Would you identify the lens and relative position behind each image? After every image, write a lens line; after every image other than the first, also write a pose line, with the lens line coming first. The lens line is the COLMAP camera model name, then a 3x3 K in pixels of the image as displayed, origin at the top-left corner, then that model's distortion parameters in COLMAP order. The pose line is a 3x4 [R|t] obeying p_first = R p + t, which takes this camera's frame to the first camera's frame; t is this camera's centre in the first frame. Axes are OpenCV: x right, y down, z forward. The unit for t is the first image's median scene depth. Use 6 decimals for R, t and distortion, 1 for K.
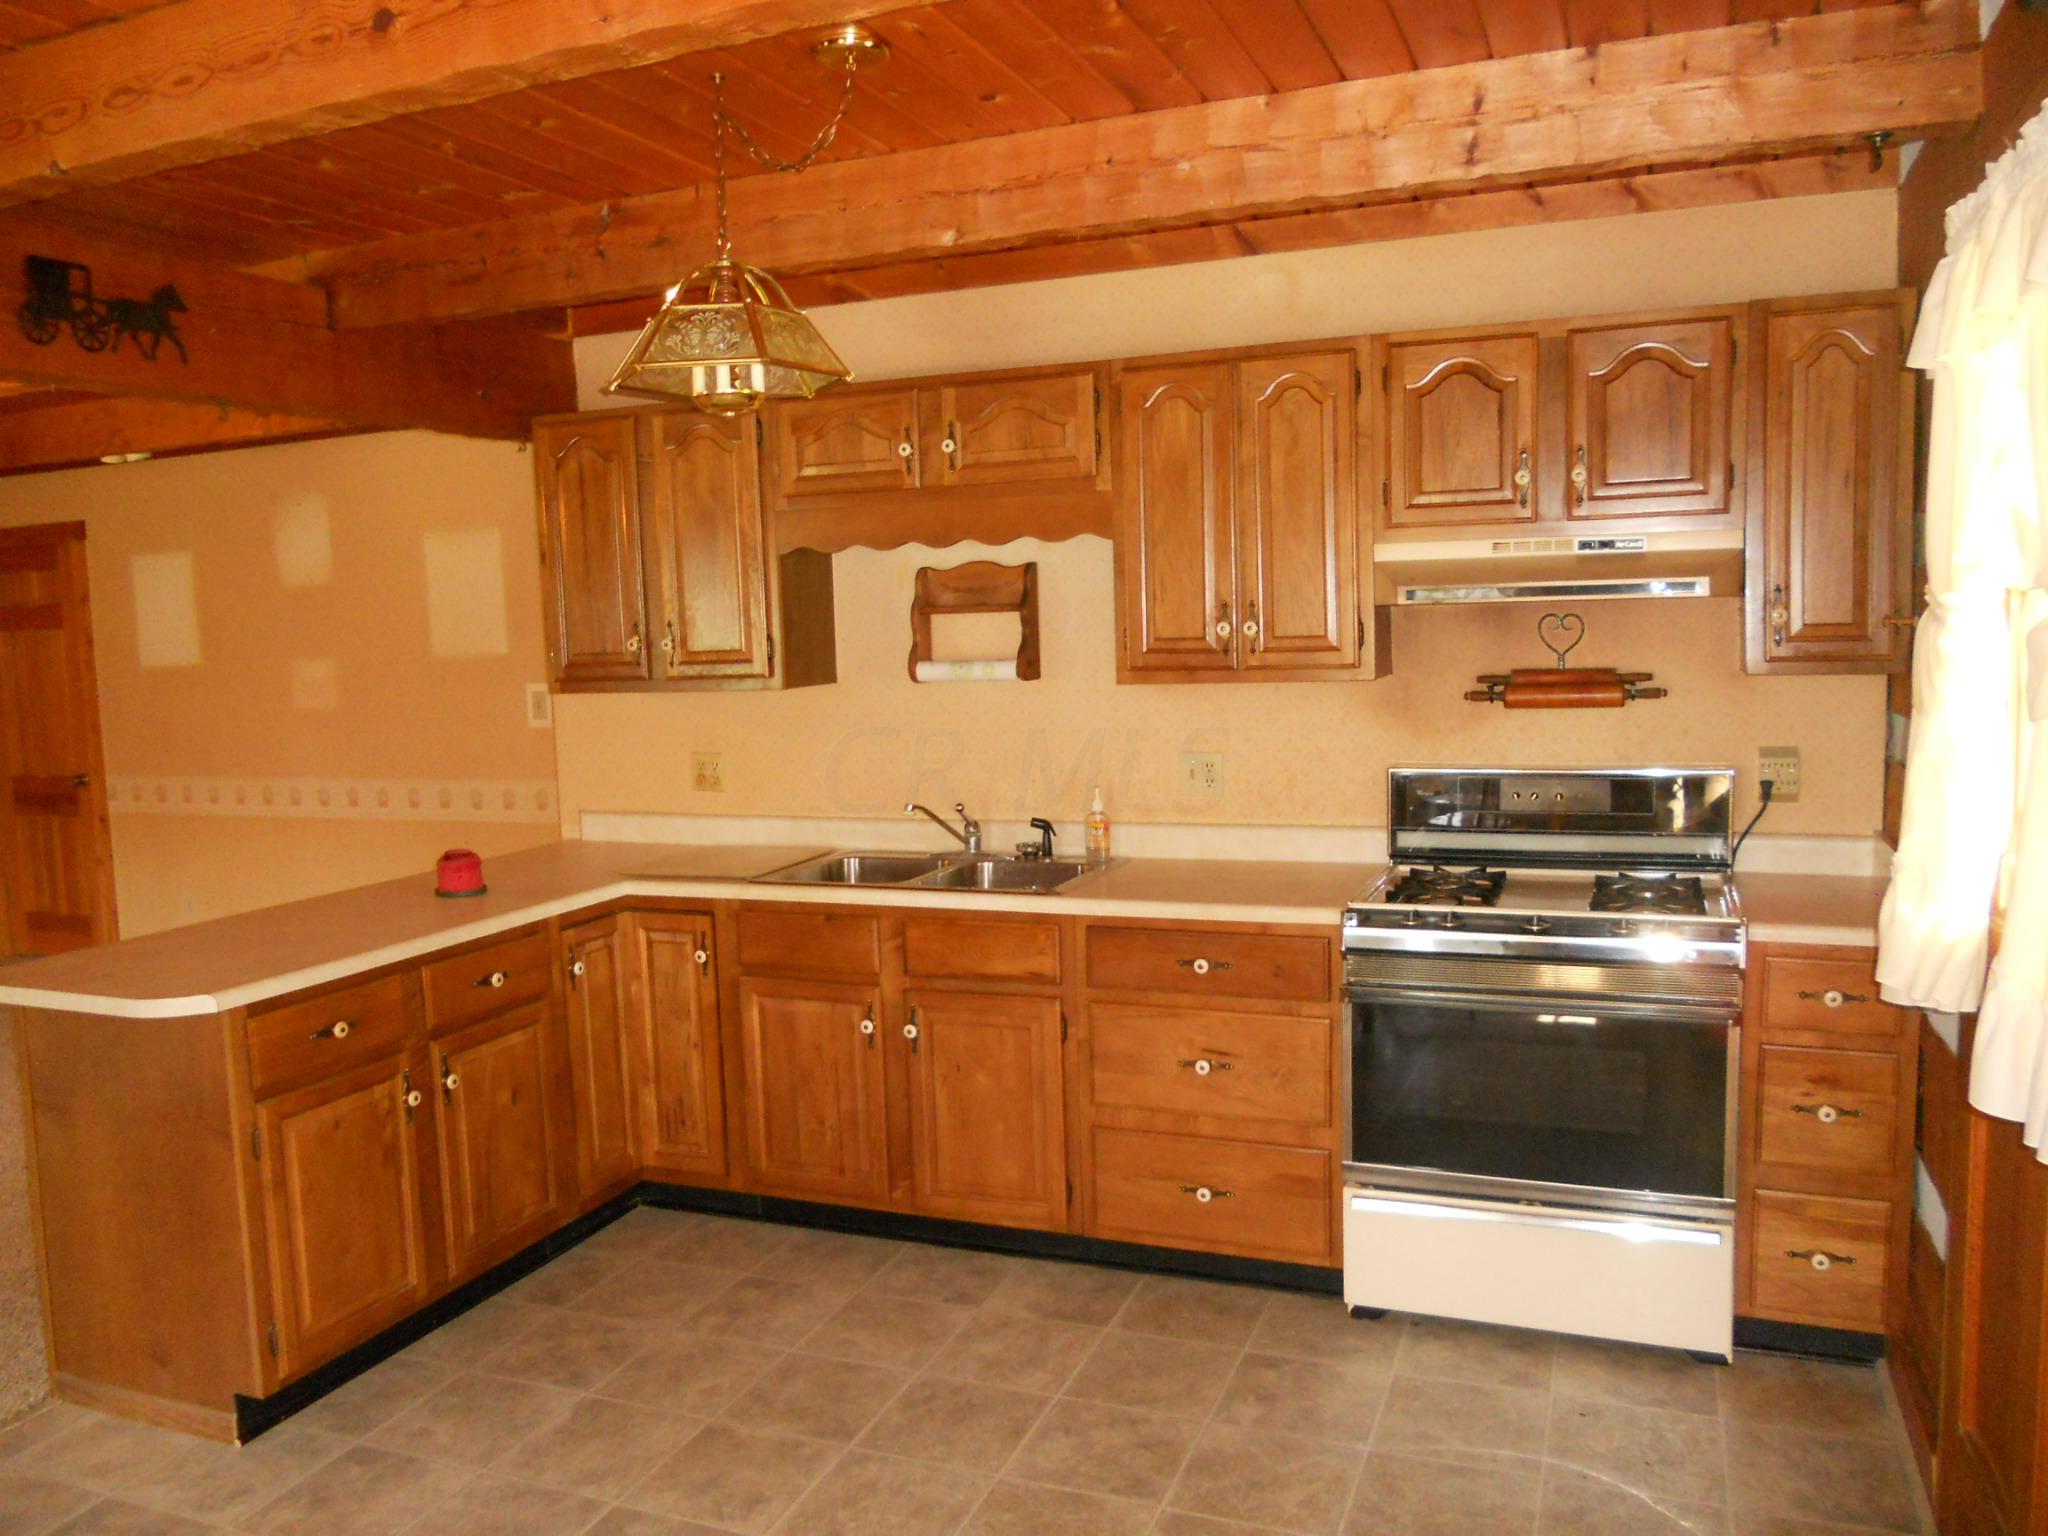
lens RADIAL K [[1544.4, 0, 1013.4], [0, 1544.4, 772.5], [0, 0, 1]] dist [-0.046676, 0.010507]
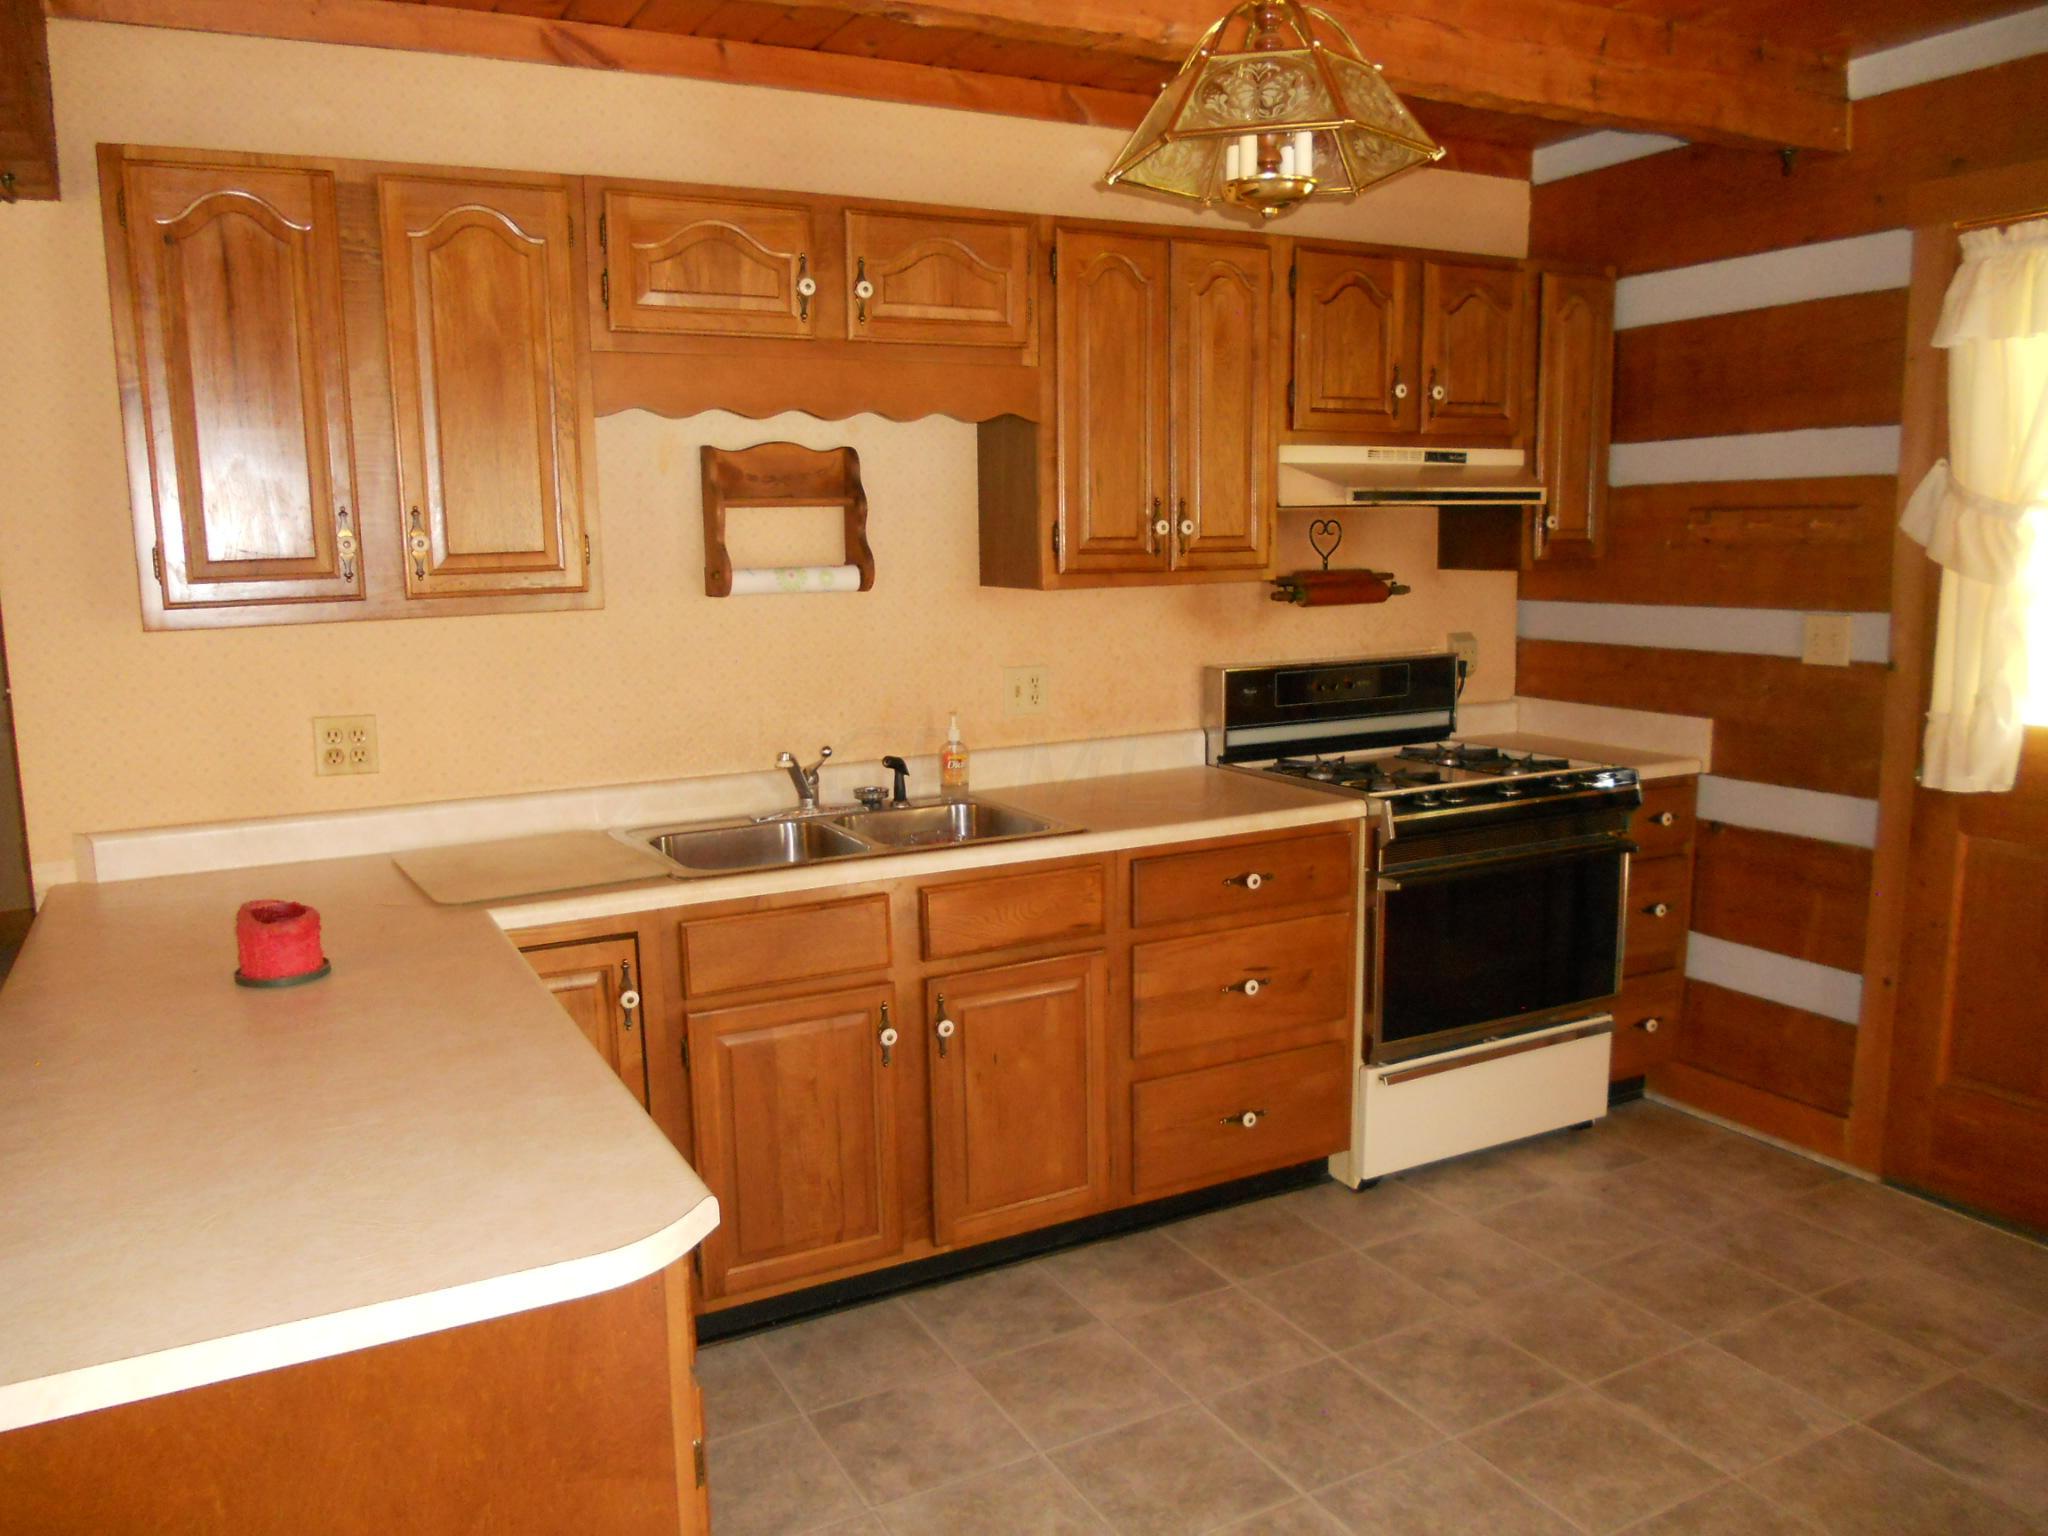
lens RADIAL K [[1544.4, 0, 1013.4], [0, 1544.4, 772.5], [0, 0, 1]] dist [-0.046676, 0.010507]
pose [[0.639542, -0.100916, 0.762103, -0.634923], [0.072464, 0.994846, 0.070924, -0.017803], [-0.765333, 0.009866, 0.643559, 0.458537]]
